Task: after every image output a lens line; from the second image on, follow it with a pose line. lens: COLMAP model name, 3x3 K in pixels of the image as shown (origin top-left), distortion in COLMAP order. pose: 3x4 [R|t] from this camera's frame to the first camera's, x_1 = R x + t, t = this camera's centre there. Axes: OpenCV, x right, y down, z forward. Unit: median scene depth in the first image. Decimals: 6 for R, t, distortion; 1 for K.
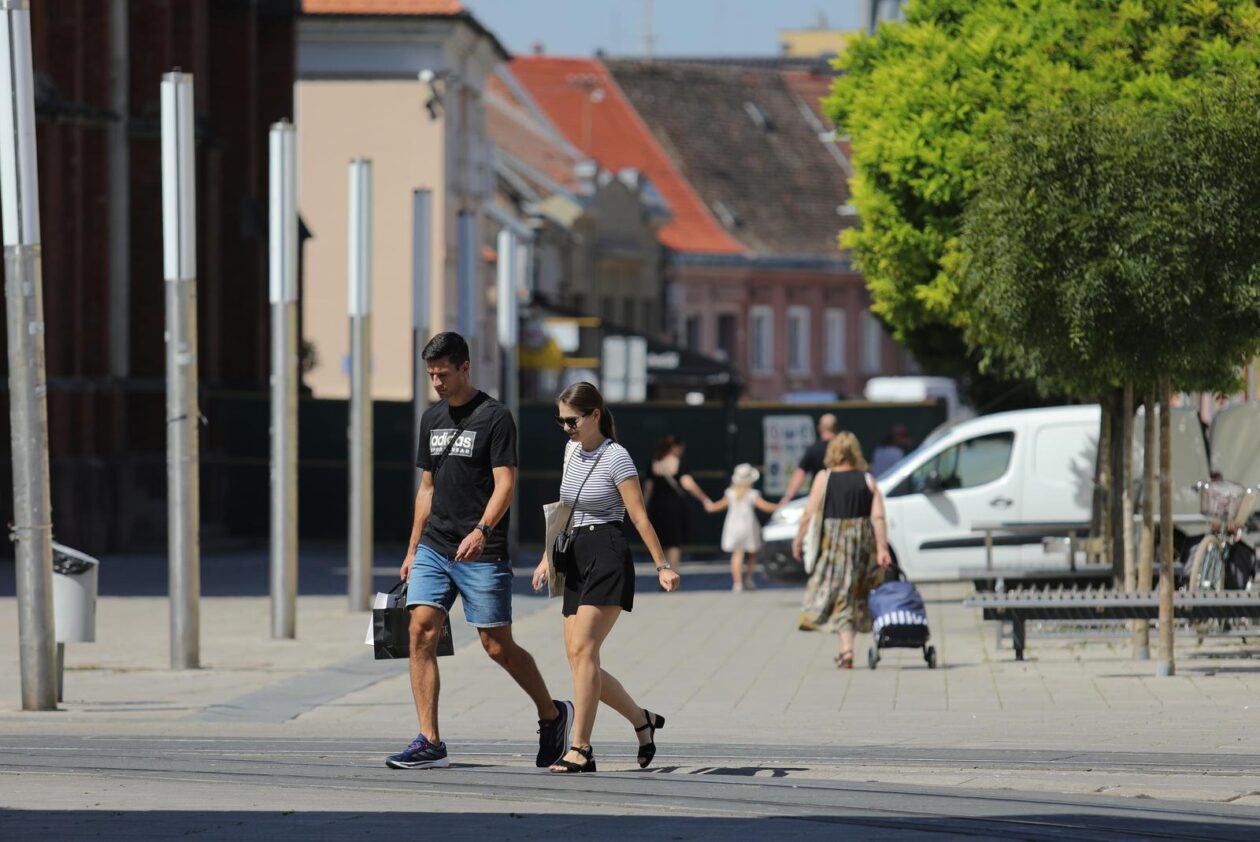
lens RADIAL K [[7260.9, 0, 629.6], [0, 7260.9, 421.1], [0, 0, 1]] dist [0.309591, 0.000000]
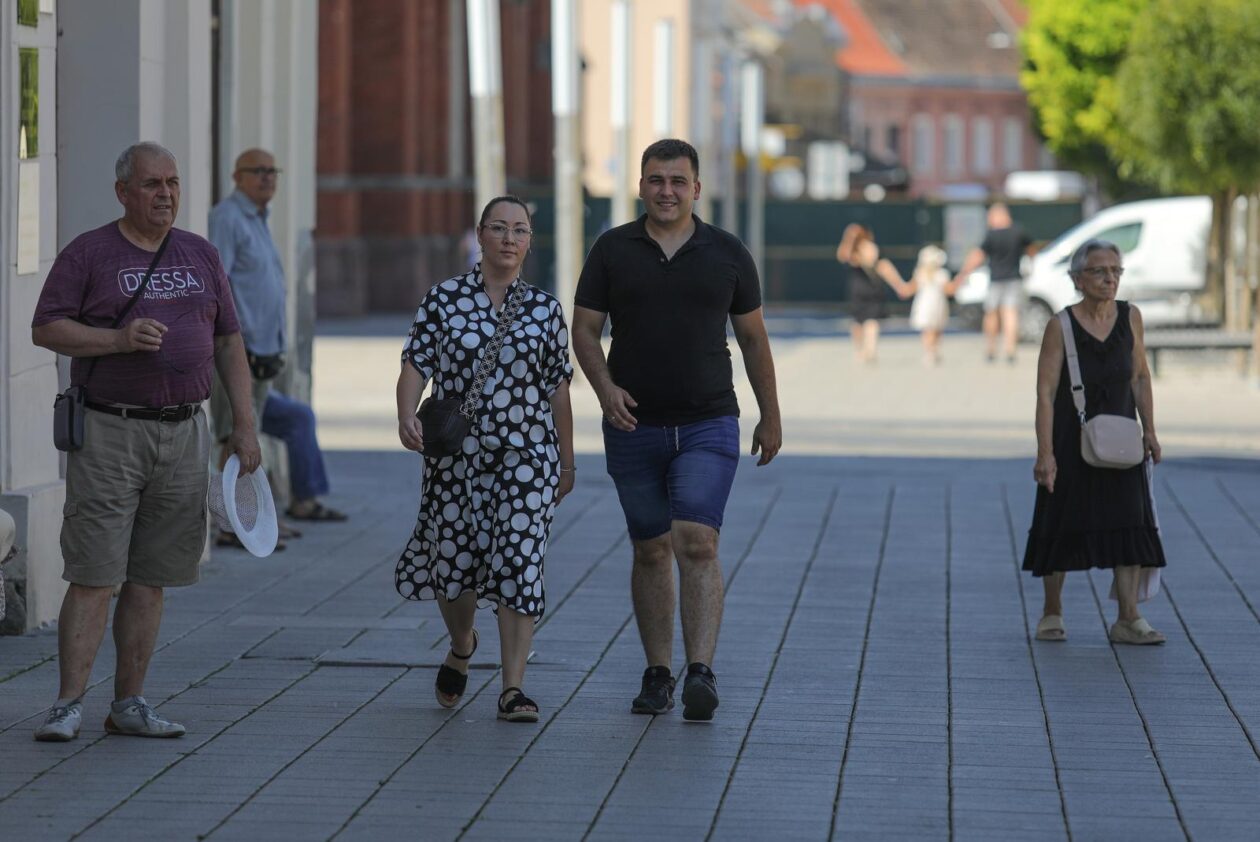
lens RADIAL K [[7260.9, 0, 630.4], [0, 7260.9, 421.0], [0, 0, 1]] dist [0.309591, 0.000000]
pose [[0.999950, 0.001165, -0.009962, -0.030530], [-0.000873, 0.999572, 0.029232, -0.000562], [0.009992, -0.029222, 0.999523, -0.369680]]
